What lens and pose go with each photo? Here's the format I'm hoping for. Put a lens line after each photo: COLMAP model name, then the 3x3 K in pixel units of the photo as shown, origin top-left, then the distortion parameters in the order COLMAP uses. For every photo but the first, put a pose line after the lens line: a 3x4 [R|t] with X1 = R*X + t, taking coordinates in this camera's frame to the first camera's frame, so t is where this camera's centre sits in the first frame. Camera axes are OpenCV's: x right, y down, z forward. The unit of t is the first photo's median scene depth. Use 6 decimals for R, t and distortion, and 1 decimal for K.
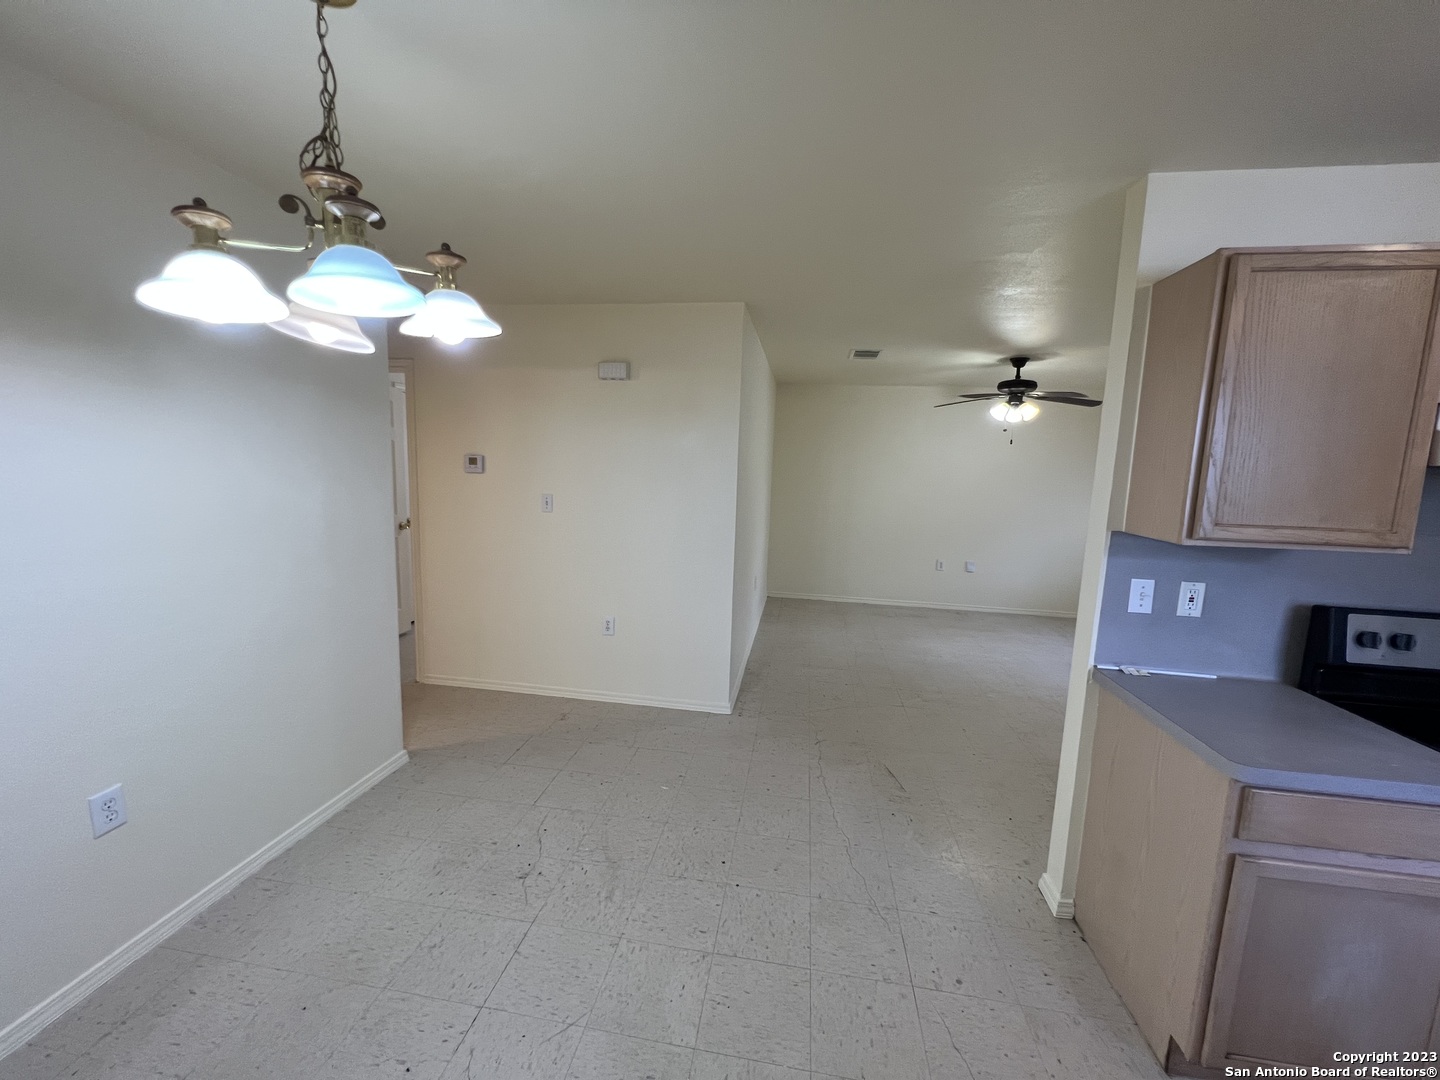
lens RADIAL K [[570.9, 0, 720.0], [0, 570.9, 540.0], [0, 0, 1]] dist [-0.000880, -0.000030]
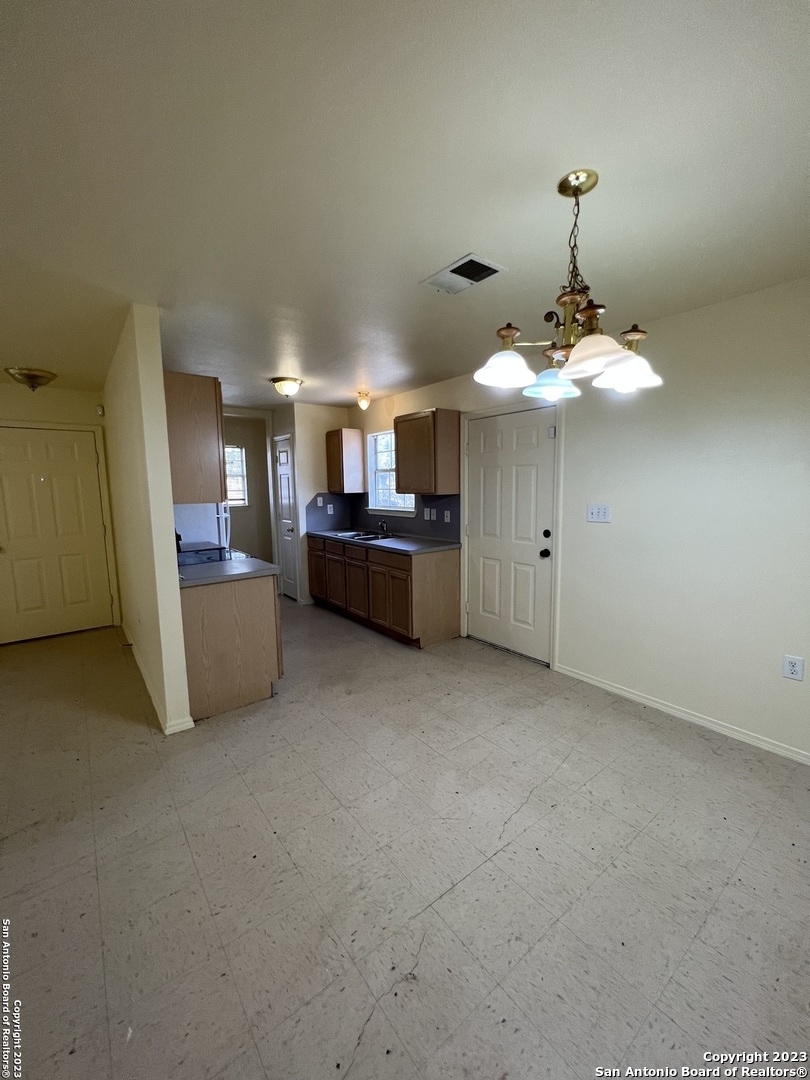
lens RADIAL K [[428.2, 0, 405.0], [0, 428.2, 540.0], [0, 0, 1]] dist [-0.000880, -0.000030]
pose [[-0.724252, -0.111762, 0.680417, -0.826657], [0.080288, 0.966397, 0.244196, -0.186336], [-0.684845, 0.231488, -0.690942, 1.558211]]
